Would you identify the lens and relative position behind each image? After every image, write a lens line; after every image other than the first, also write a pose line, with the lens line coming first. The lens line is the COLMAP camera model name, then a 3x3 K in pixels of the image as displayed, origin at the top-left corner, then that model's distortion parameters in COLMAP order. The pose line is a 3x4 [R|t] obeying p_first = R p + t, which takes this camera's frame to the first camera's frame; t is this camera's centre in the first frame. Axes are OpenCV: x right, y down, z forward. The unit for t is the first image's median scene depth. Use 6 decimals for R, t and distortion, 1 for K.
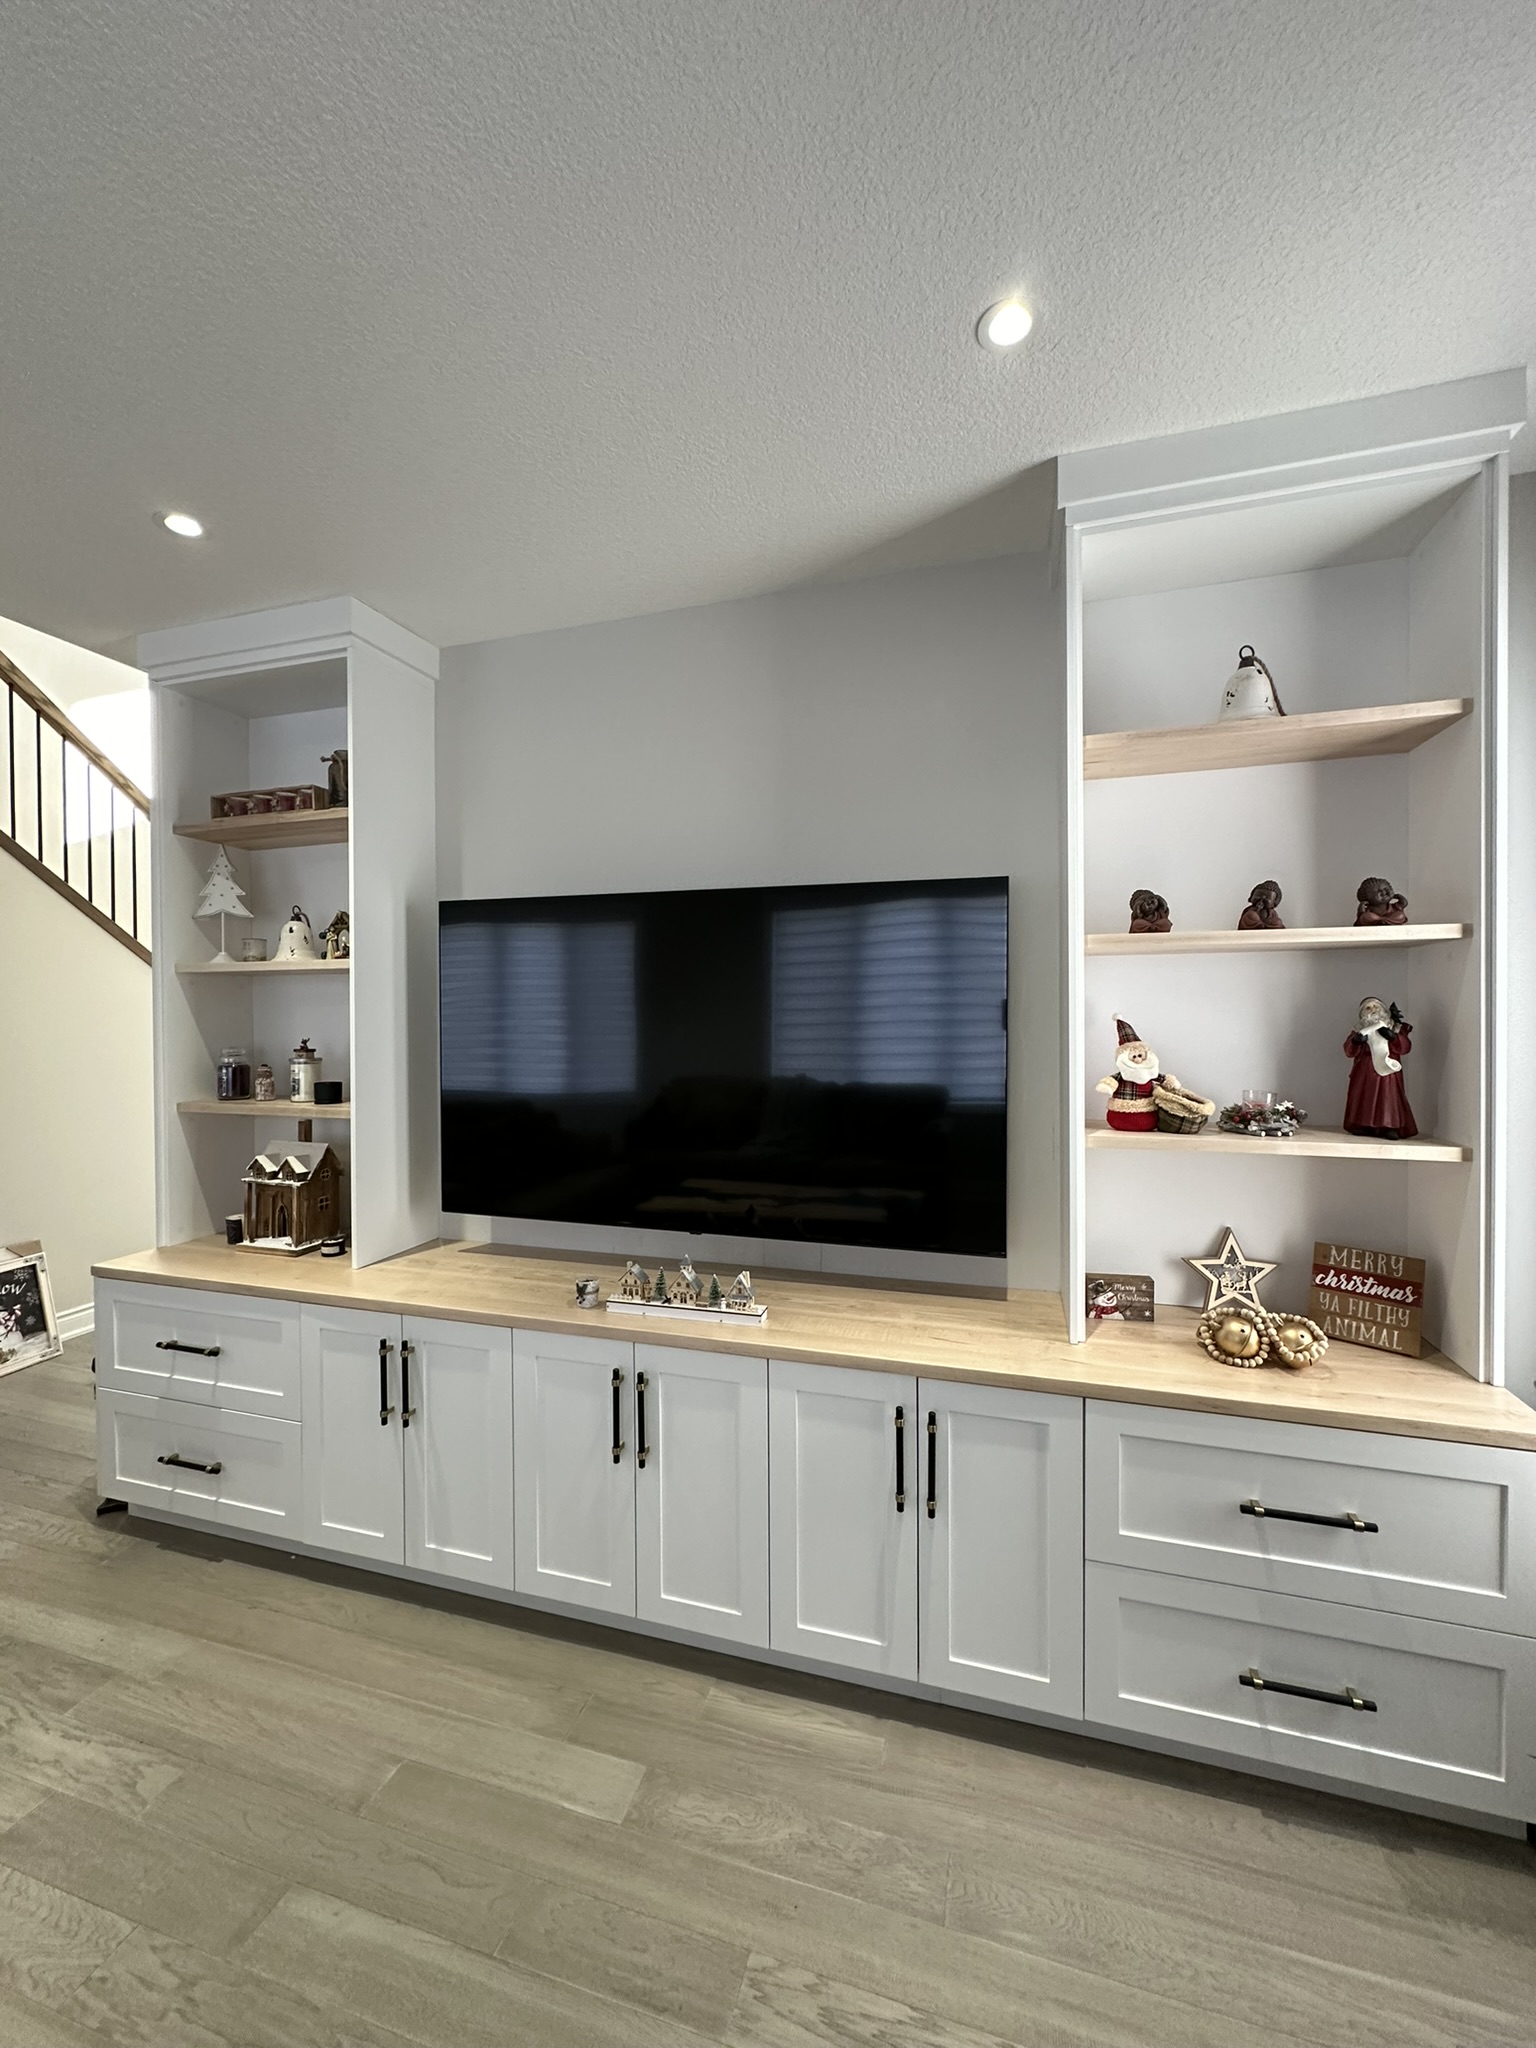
lens RADIAL K [[817.2, 0, 764.6], [0, 817.2, 1021.3], [0, 0, 1]] dist [-0.000702, 0.000048]
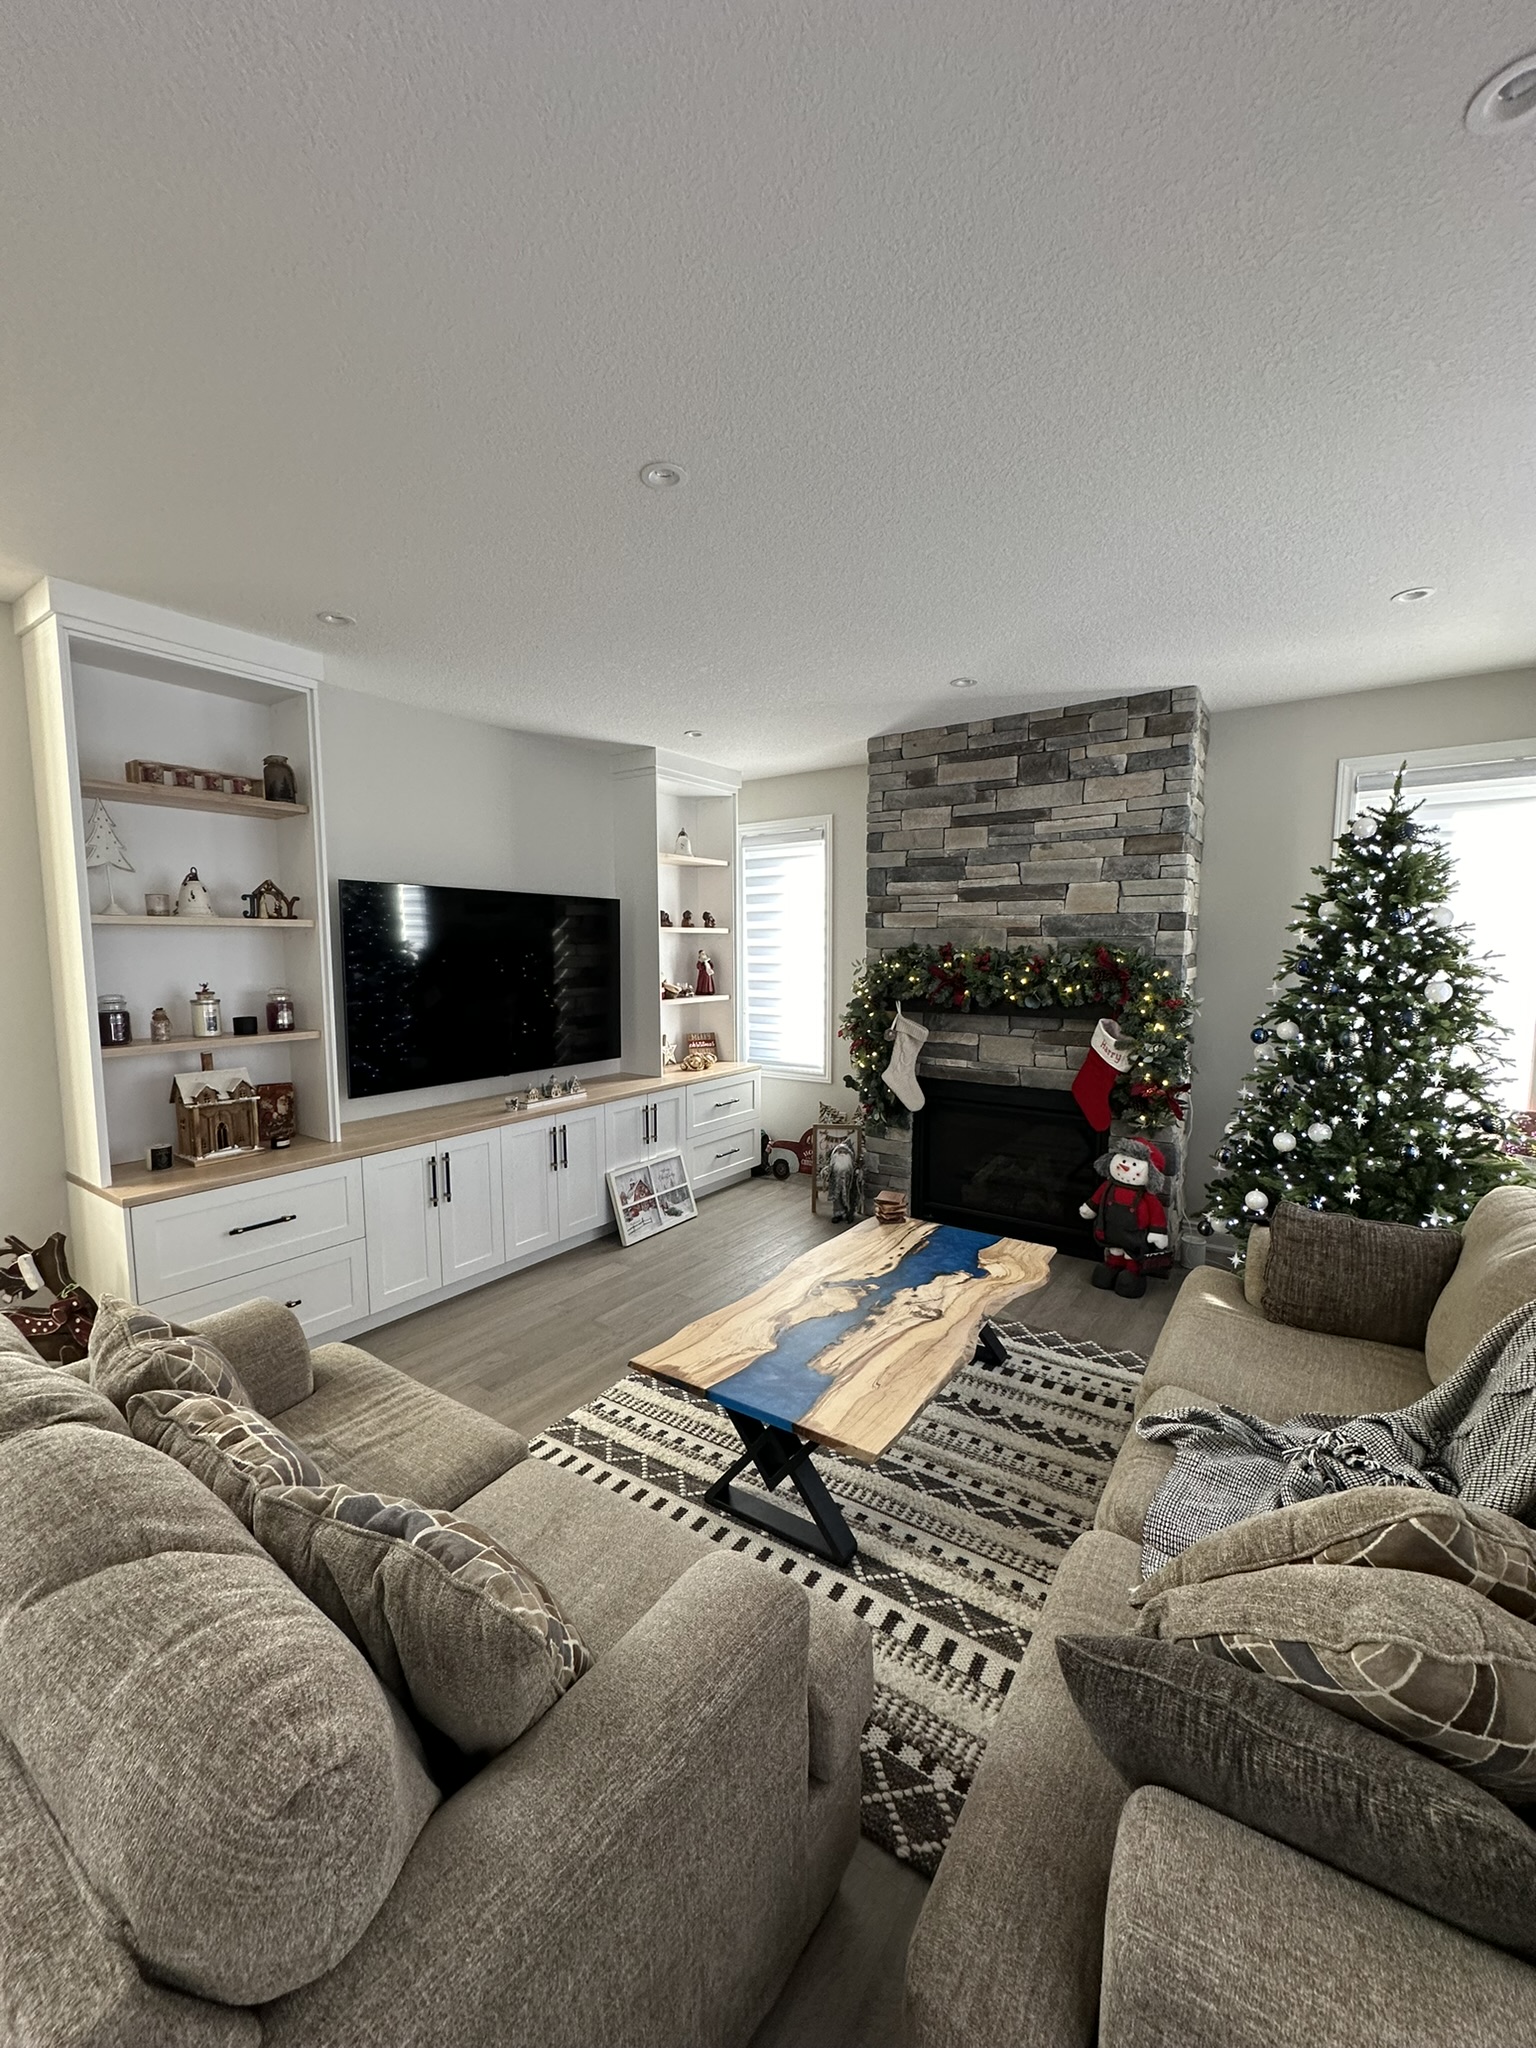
lens RADIAL K [[815.2, 0, 764.0], [0, 815.2, 1023.7], [0, 0, 1]] dist [-0.001155, 0.000243]
pose [[0.311866, -0.085657, 0.946257, -1.999090], [0.013590, 0.996228, 0.085701, -0.013820], [-0.950029, -0.013867, 0.311854, -0.170645]]
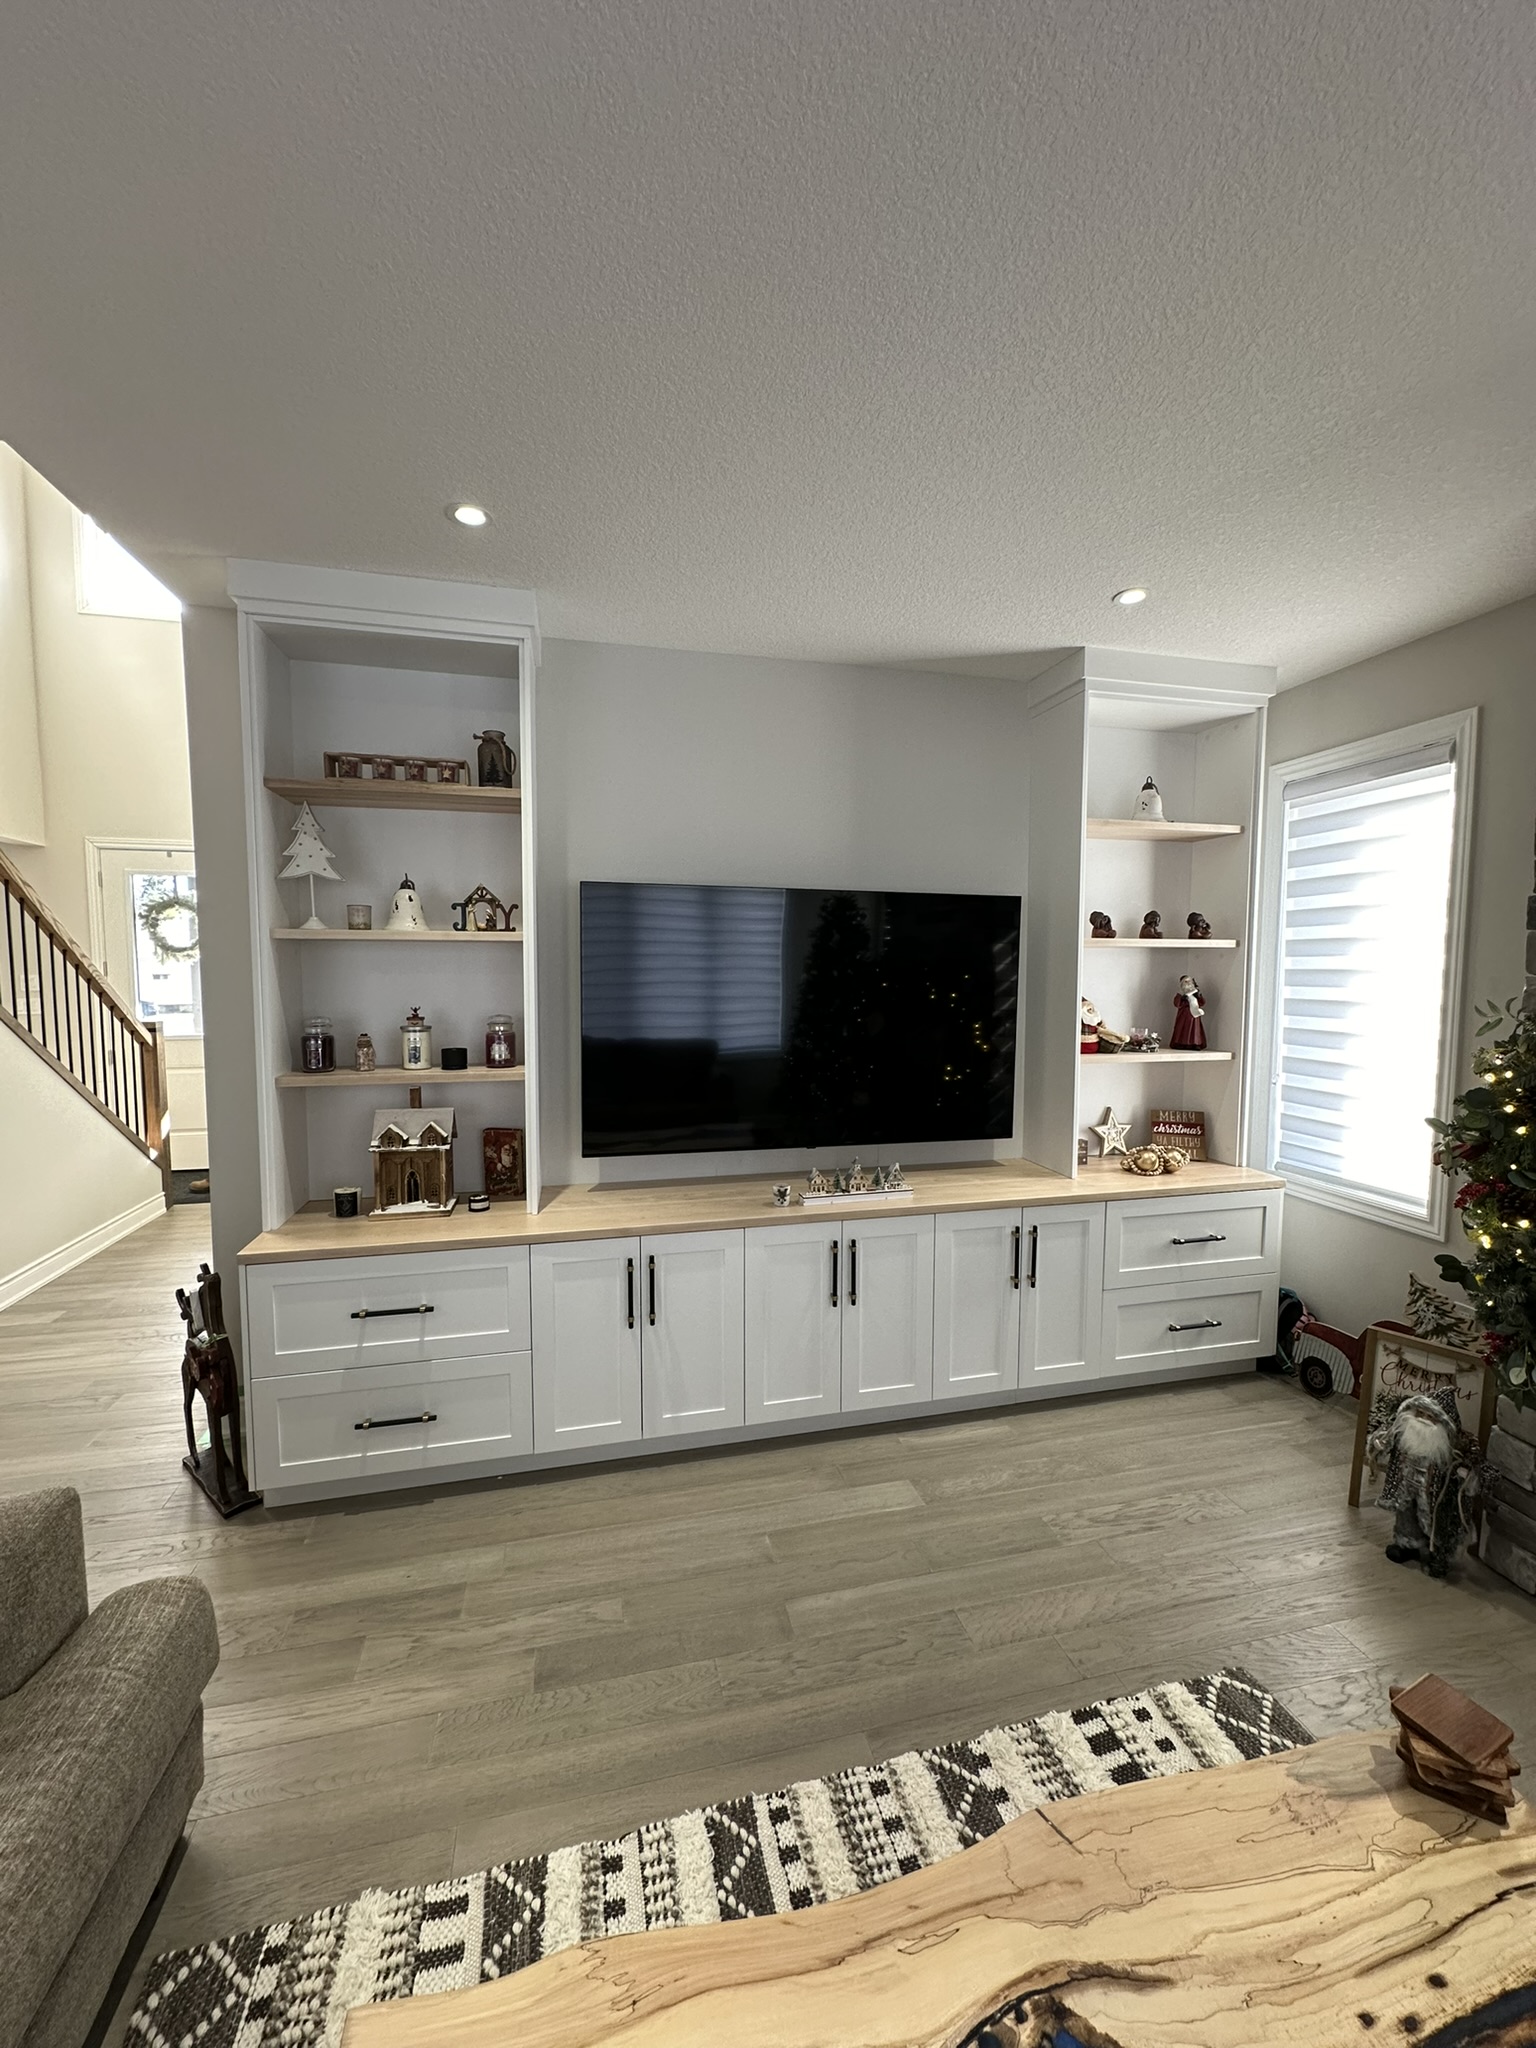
lens RADIAL K [[815.2, 0, 764.0], [0, 815.2, 1023.7], [0, 0, 1]] dist [-0.001155, 0.000243]
pose [[0.862322, -0.026067, 0.505689, -0.987536], [-0.001882, 0.998502, 0.054680, -0.019599], [-0.506357, -0.048103, 0.860981, -0.118388]]
